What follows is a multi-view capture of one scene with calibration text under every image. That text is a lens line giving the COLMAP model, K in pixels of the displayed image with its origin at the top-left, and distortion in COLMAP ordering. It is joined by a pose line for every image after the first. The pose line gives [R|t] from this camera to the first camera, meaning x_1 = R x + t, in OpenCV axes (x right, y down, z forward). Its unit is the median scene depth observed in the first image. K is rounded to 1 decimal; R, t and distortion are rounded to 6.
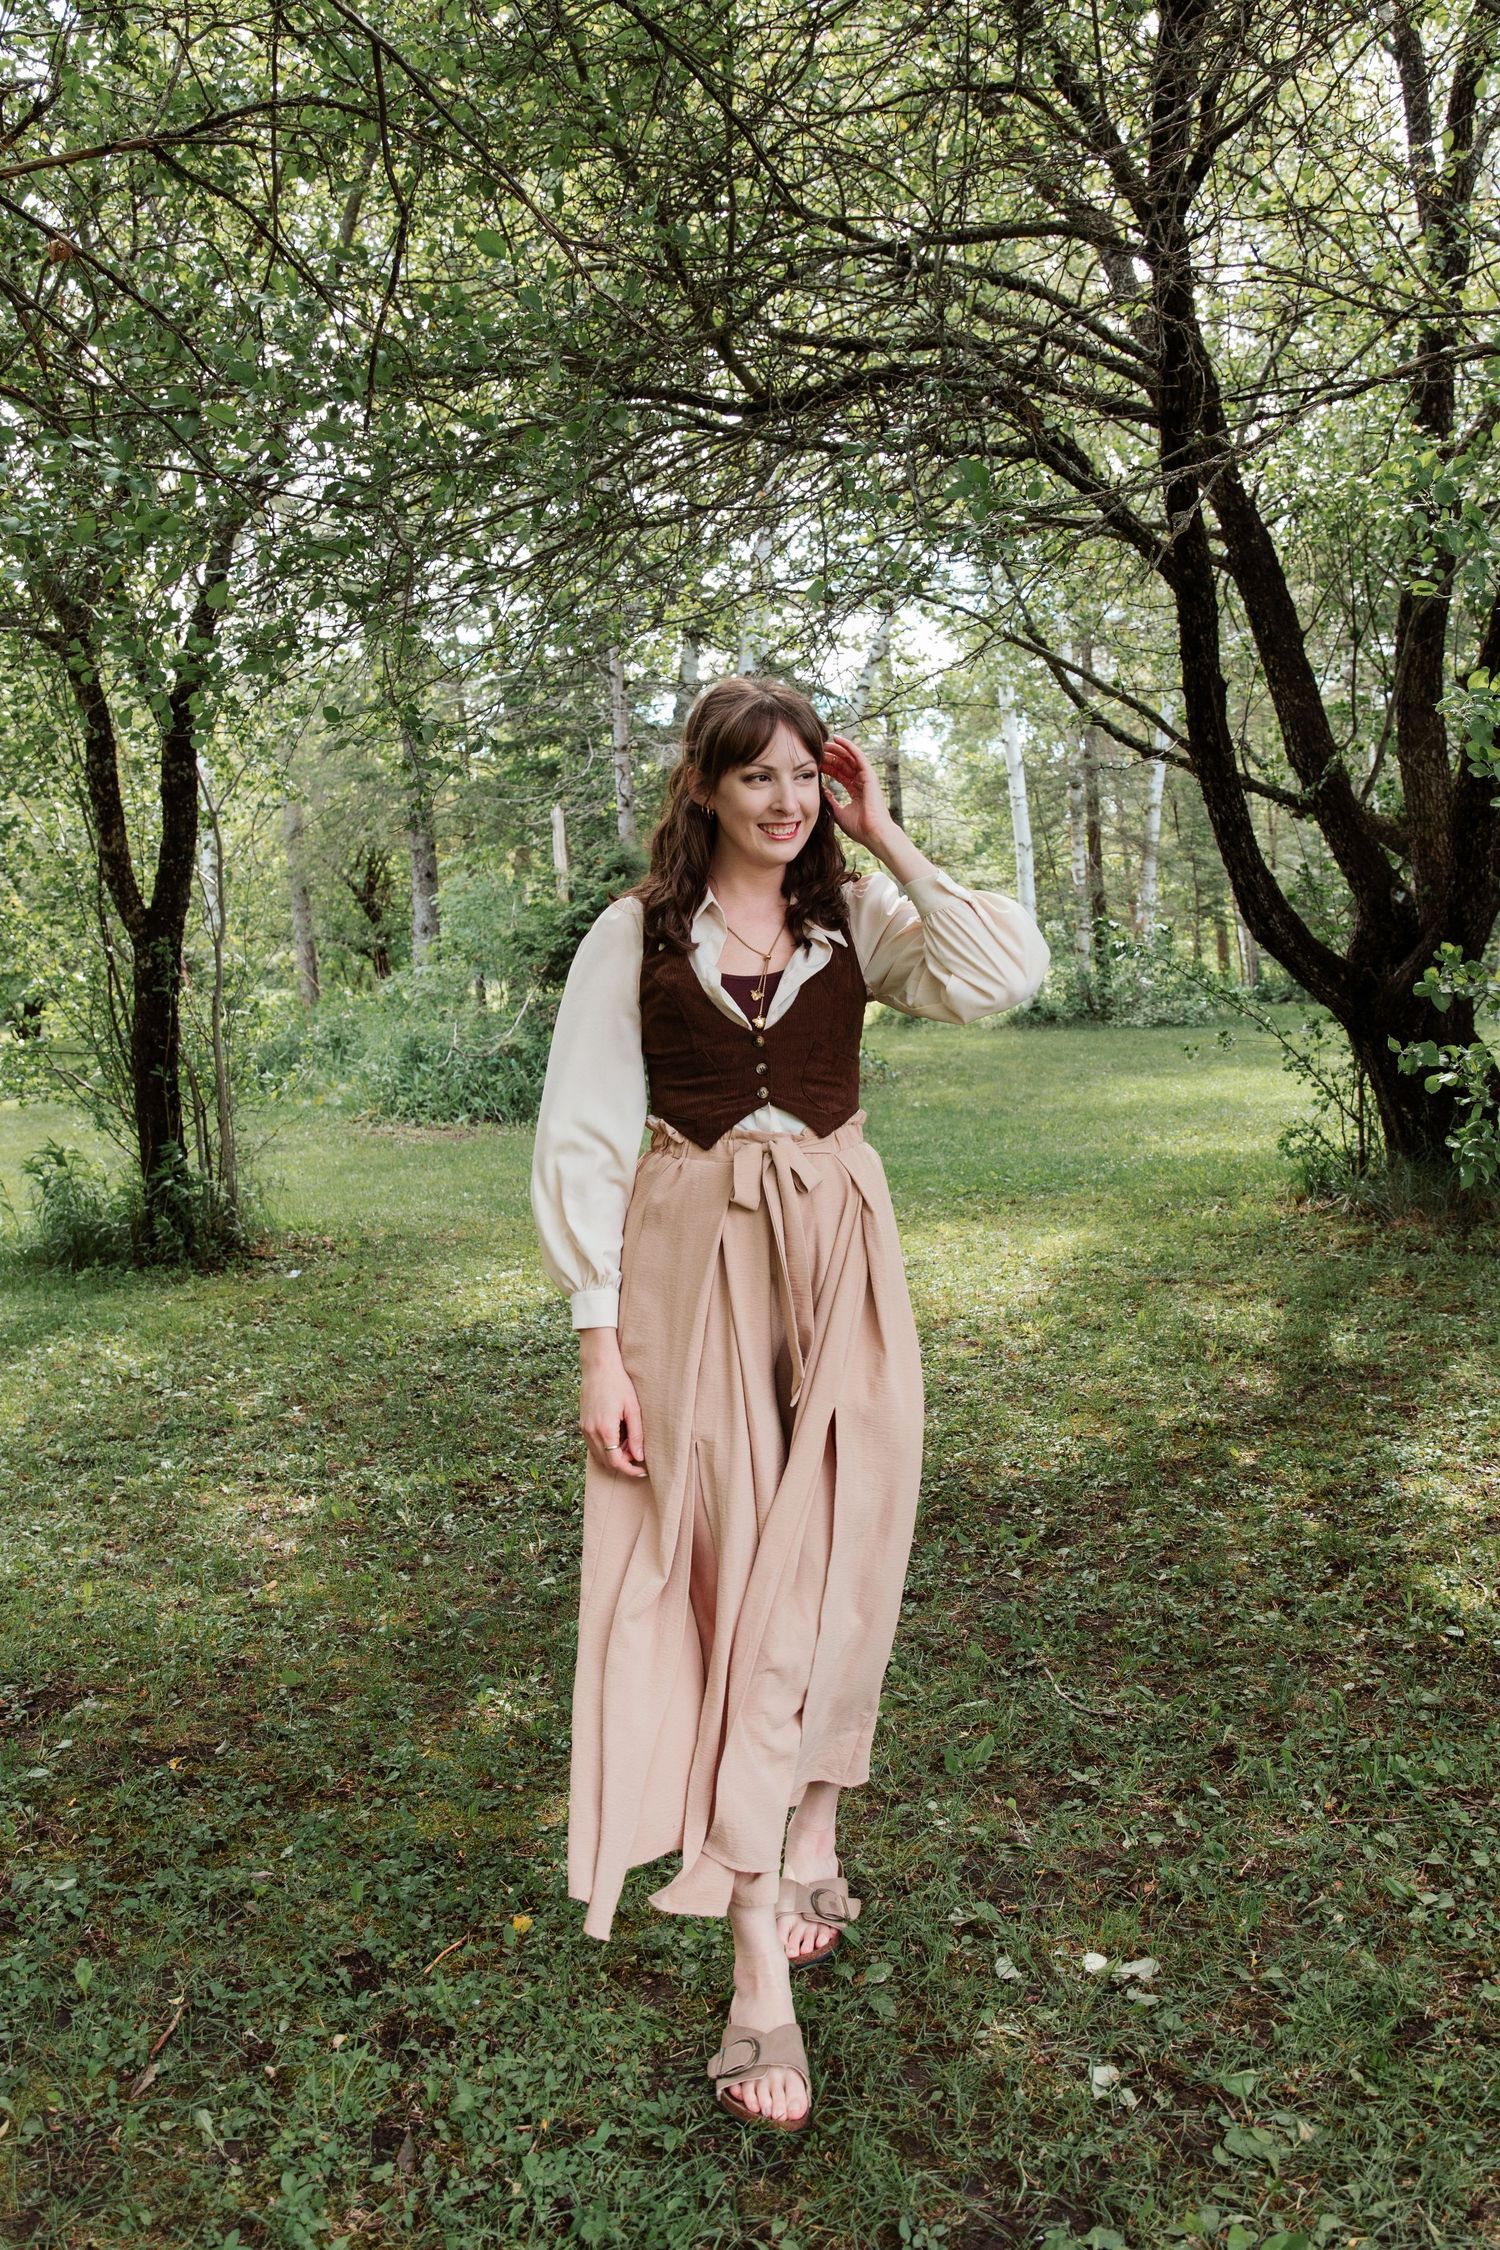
lens RADIAL K [[1764.7, 0, 786.0], [0, 1764.7, 1067.2], [0, 0, 1]] dist [-0.012451, 0.003968]
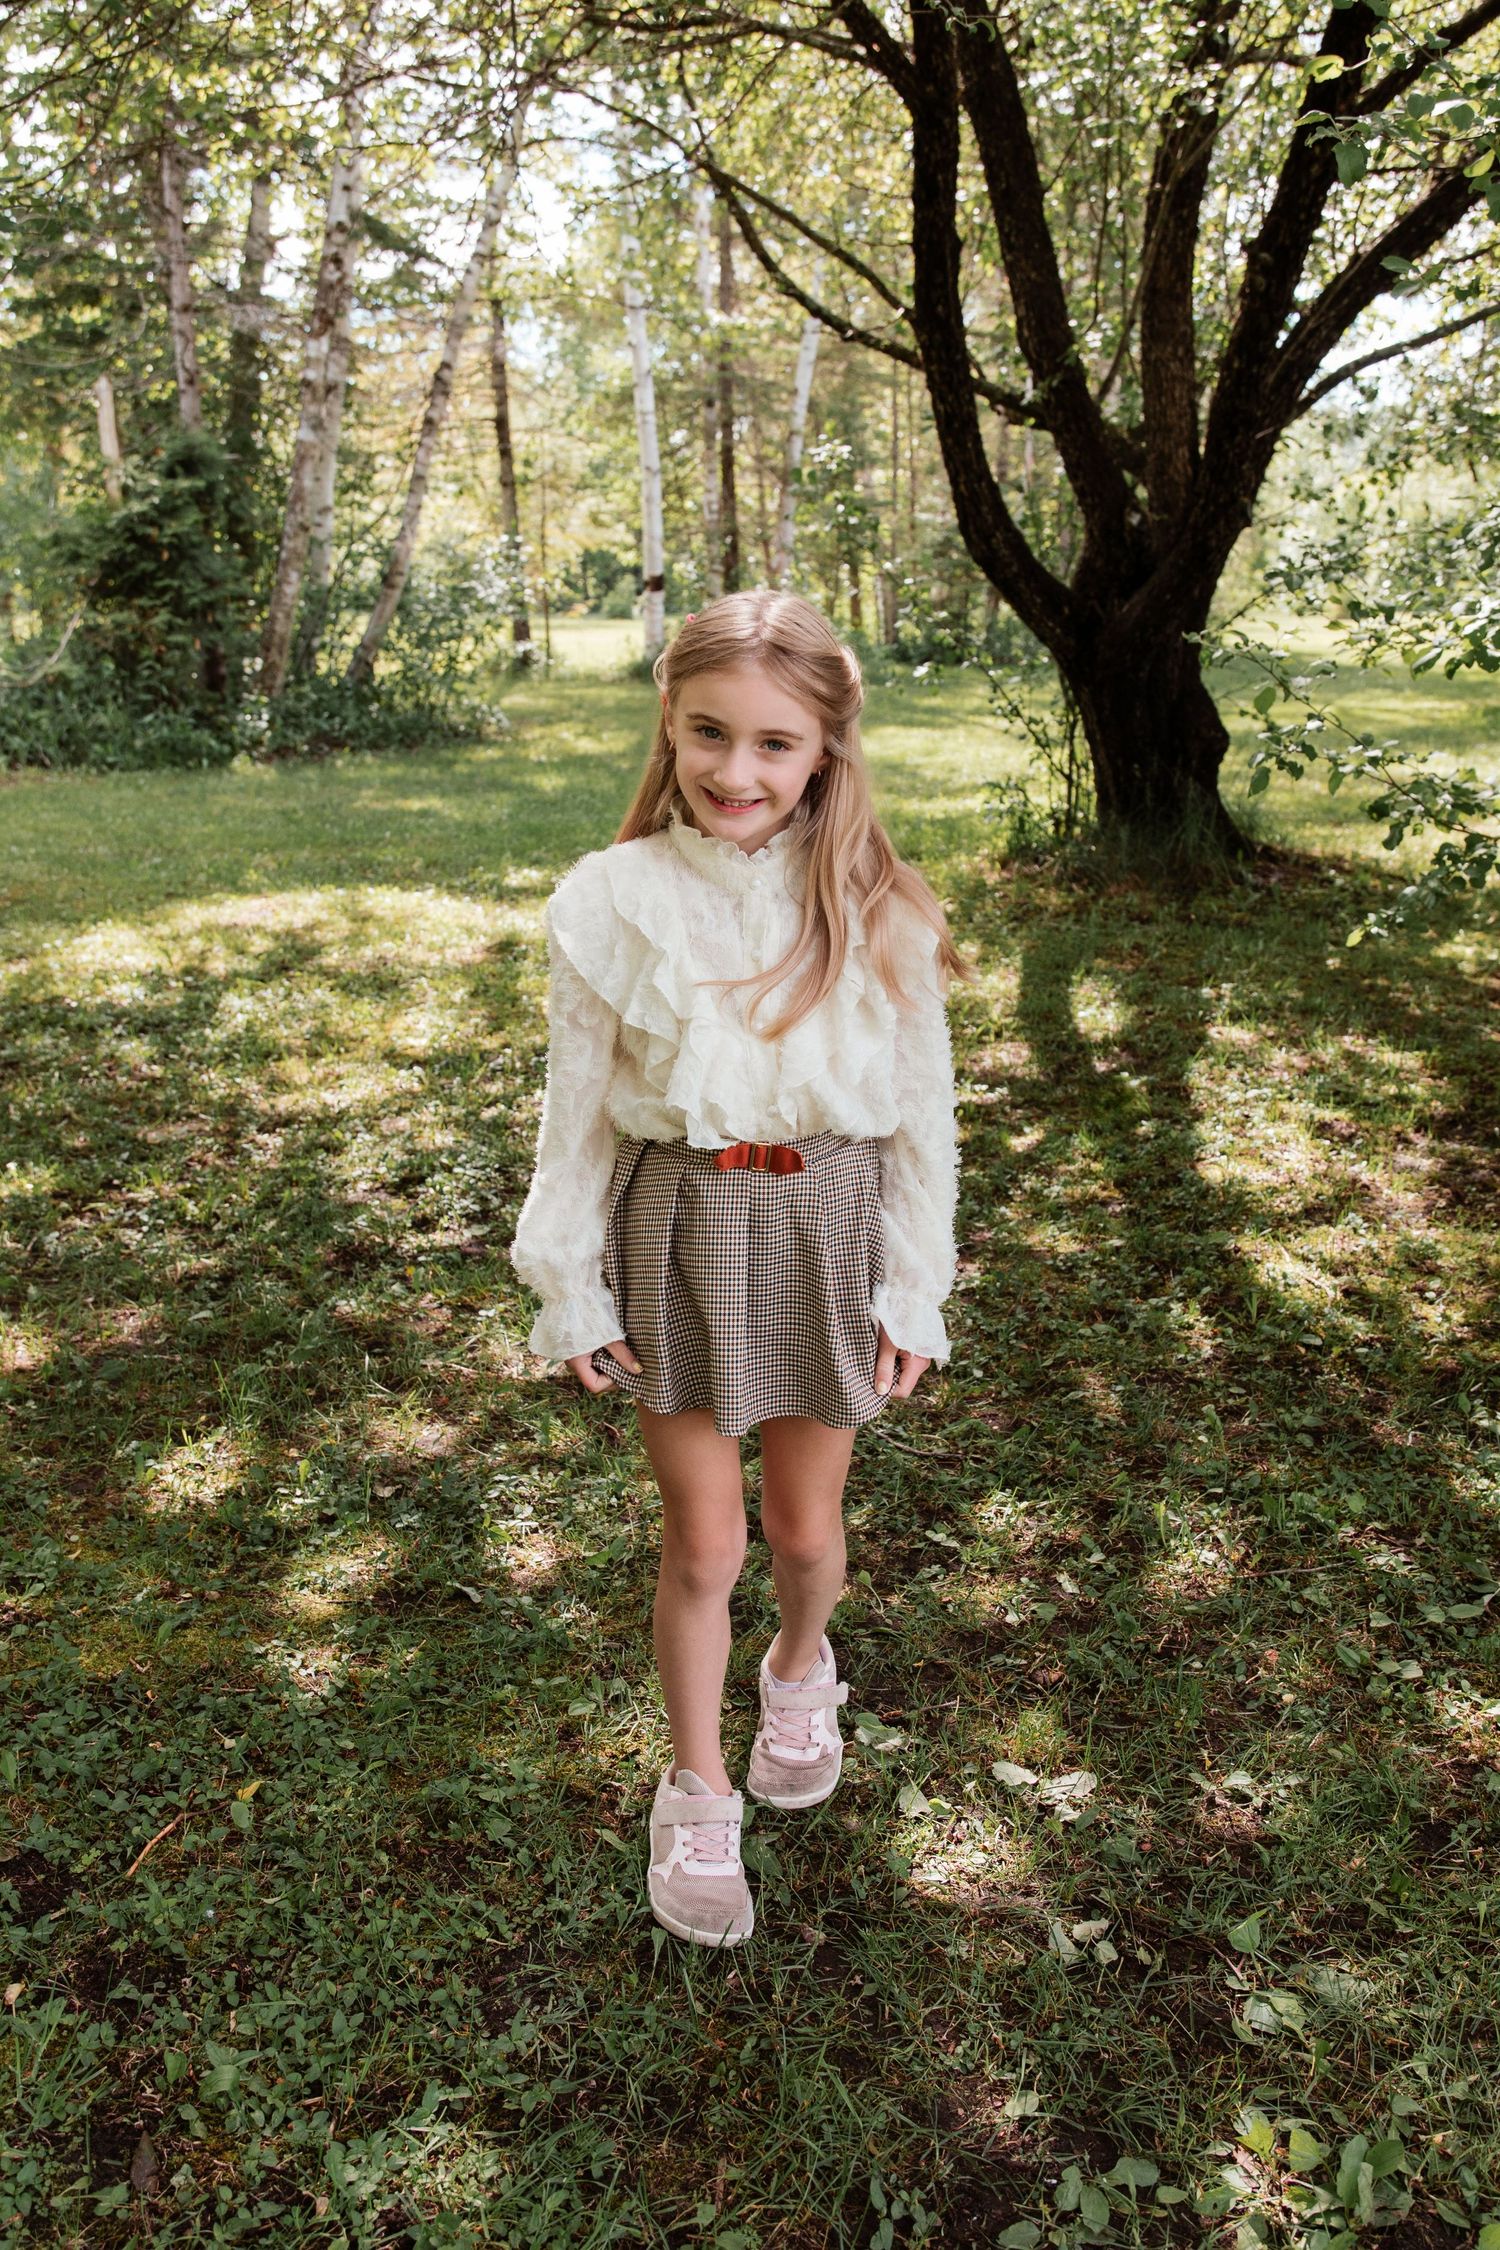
lens RADIAL K [[1907.0, 0, 776.0], [0, 1907.0, 1099.8], [0, 0, 1]] dist [-0.010656, 0.001205]
pose [[0.978303, -0.011606, 0.206852, -0.073993], [-0.028151, 0.981723, 0.188224, 0.038515], [-0.205256, -0.189963, 0.960096, 0.190164]]
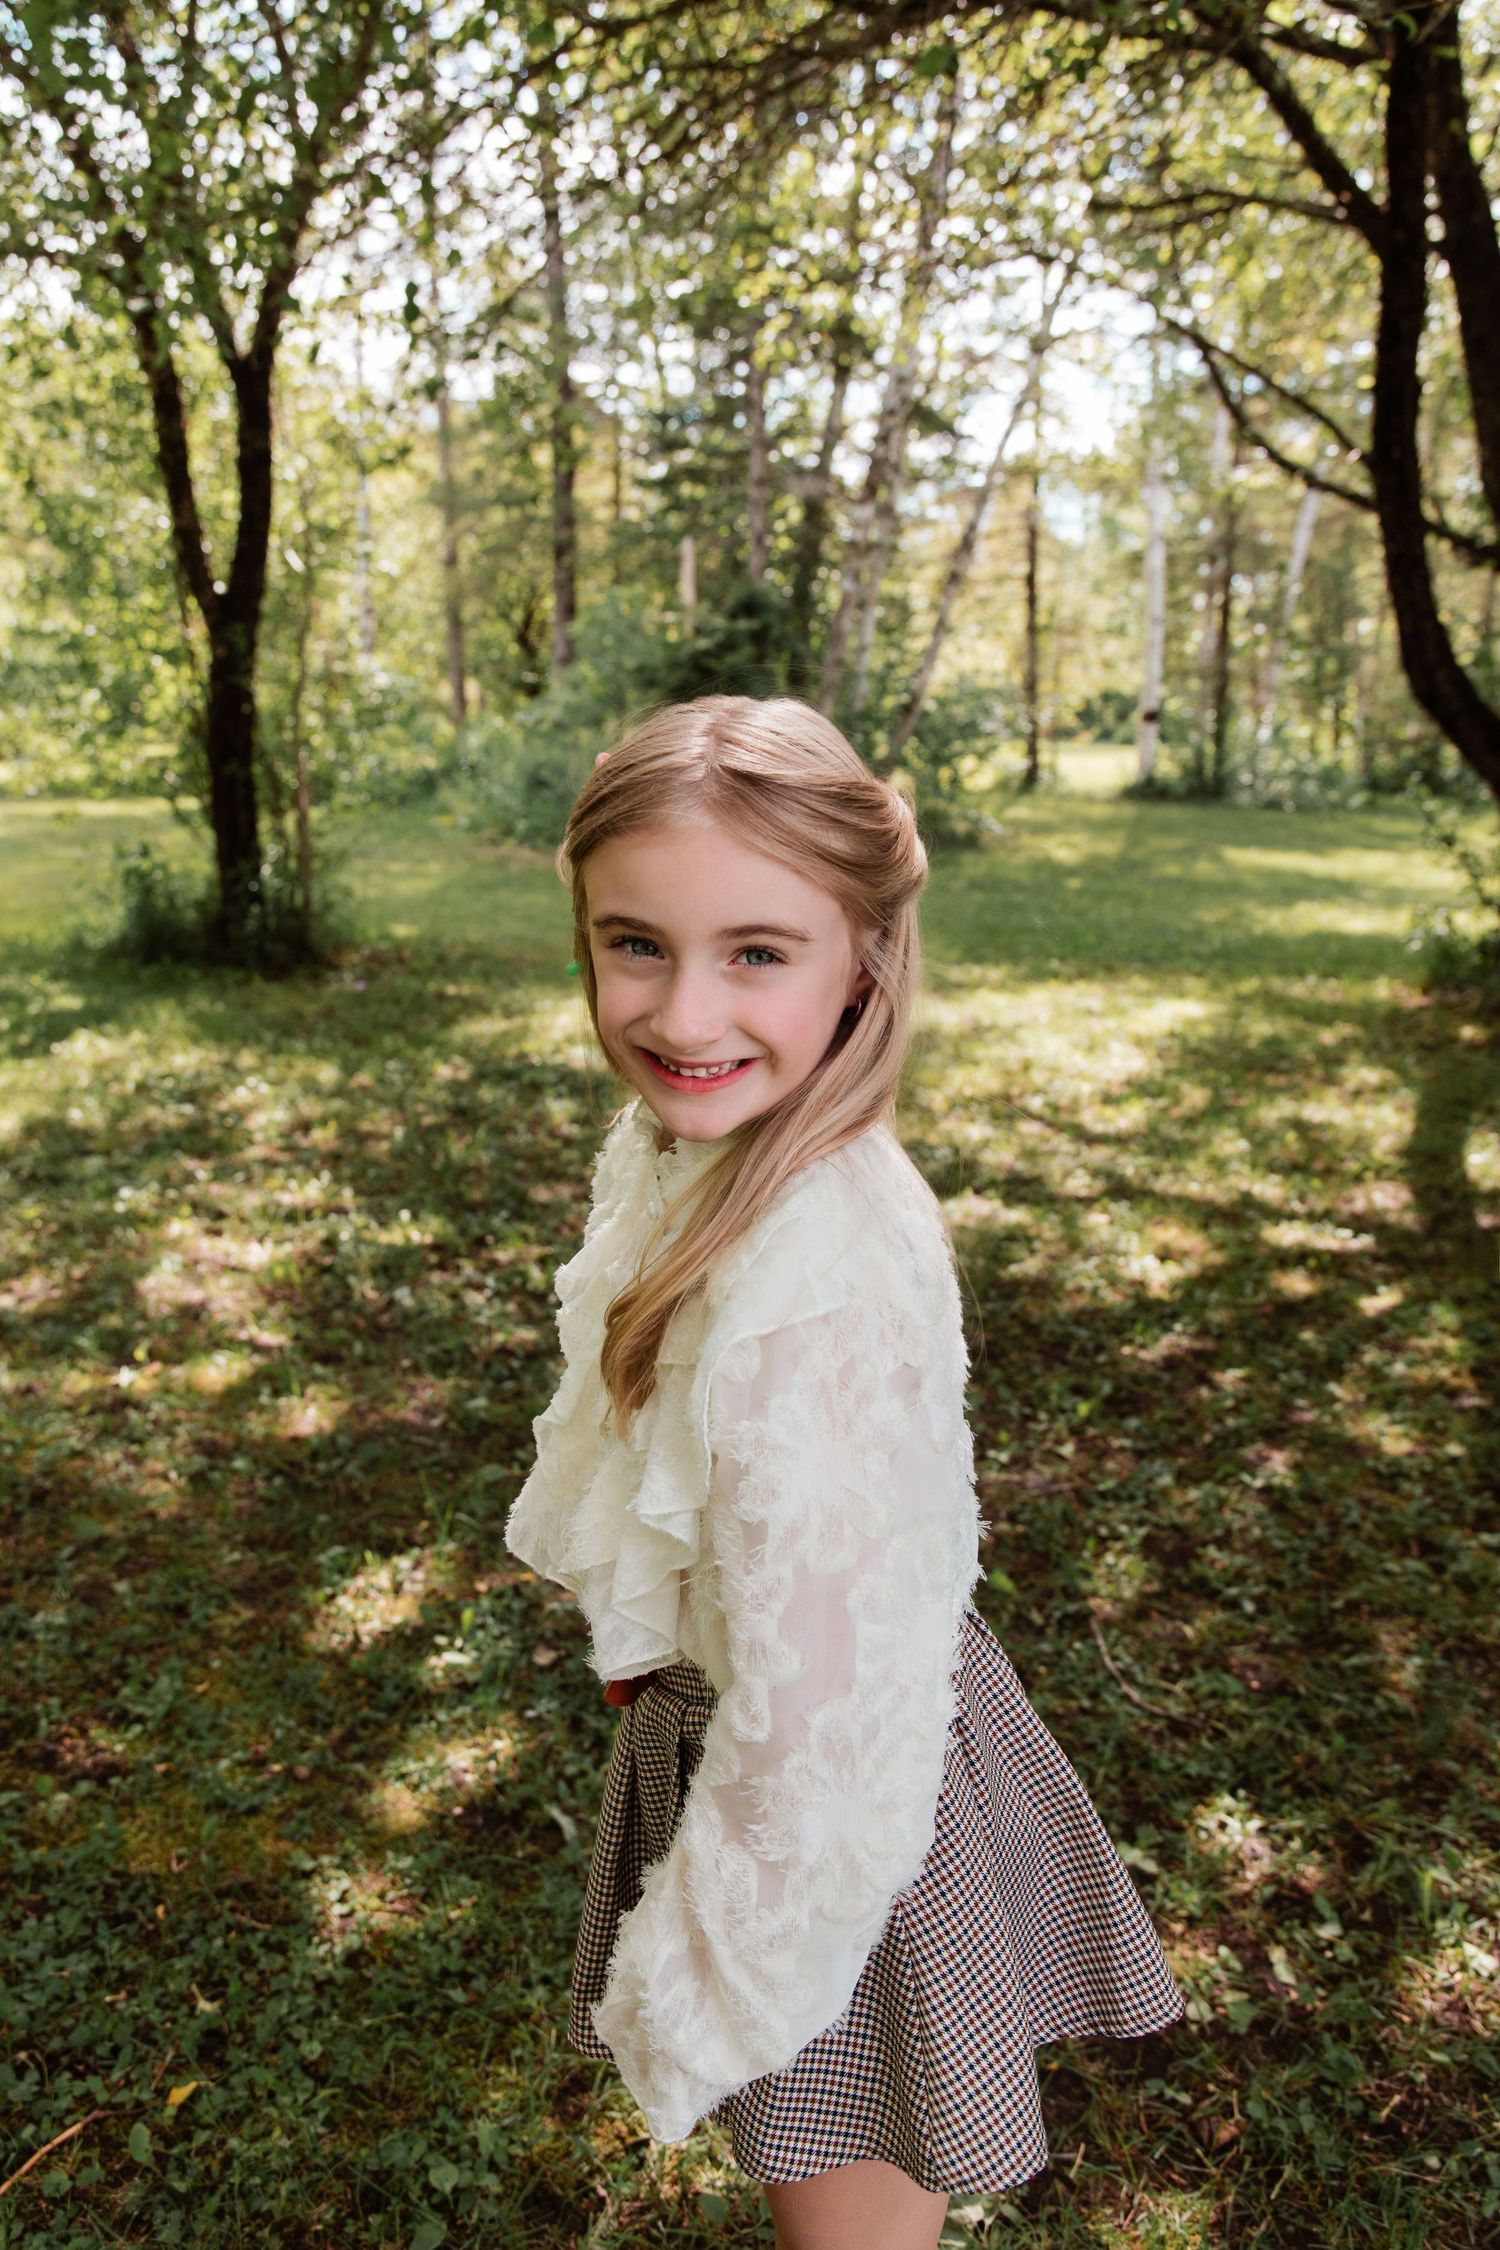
lens RADIAL K [[1606.2, 0, 773.3], [0, 1606.2, 1090.6], [0, 0, 1]] dist [-0.008347, -0.000186]
pose [[0.994054, 0.082514, -0.071052, 0.047828], [-0.069632, 0.983359, 0.167801, 0.026285], [0.083716, -0.161856, 0.983257, 0.395850]]
